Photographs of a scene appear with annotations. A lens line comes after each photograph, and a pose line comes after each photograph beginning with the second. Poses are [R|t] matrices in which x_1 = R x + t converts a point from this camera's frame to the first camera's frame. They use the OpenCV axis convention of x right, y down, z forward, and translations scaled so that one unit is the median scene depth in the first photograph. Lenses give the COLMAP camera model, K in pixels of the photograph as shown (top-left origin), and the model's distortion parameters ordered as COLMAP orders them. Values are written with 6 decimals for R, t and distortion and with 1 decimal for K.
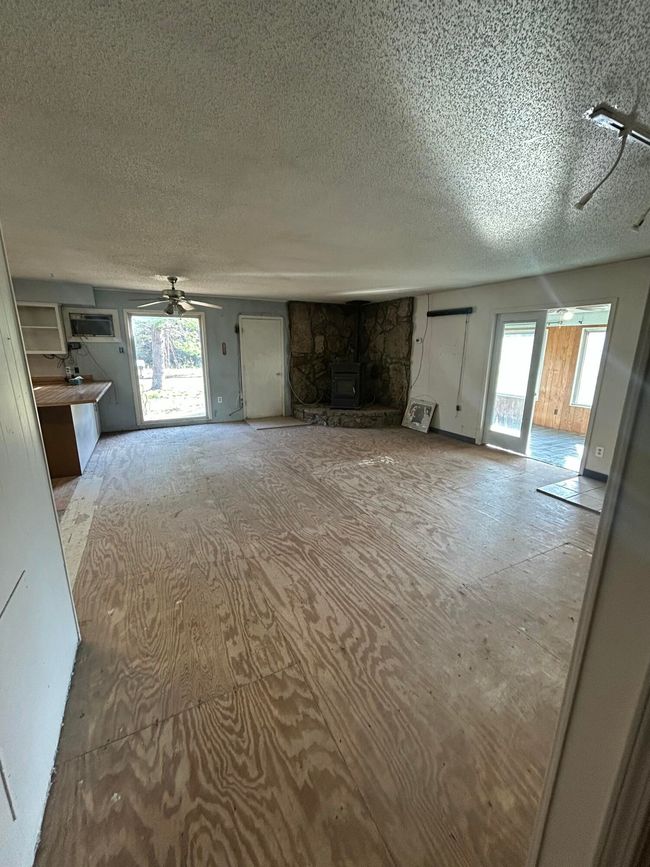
lens RADIAL K [[350.4, 0, 325.0], [0, 350.4, 433.5], [0, 0, 1]] dist [-0.000682, 0.000209]
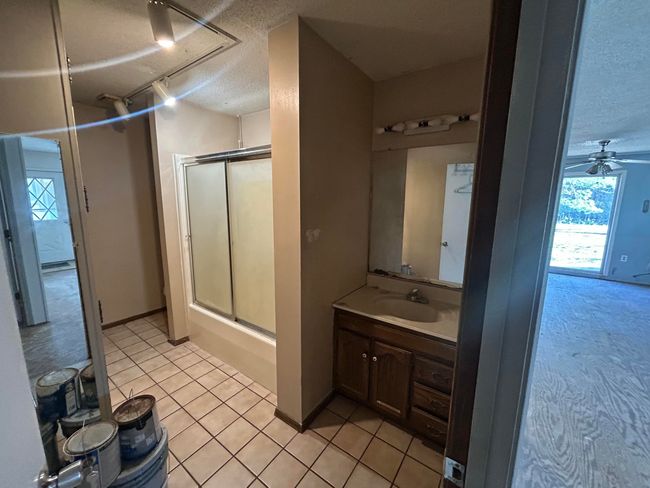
lens RADIAL K [[262.7, 0, 325.0], [0, 262.7, 244.0], [0, 0, 1]] dist [-0.000682, 0.000209]
pose [[0.462984, 0.142869, -0.874777, -0.080502], [-0.220505, 0.974462, 0.042445, 0.022295], [0.858500, 0.173242, 0.482664, -0.079746]]
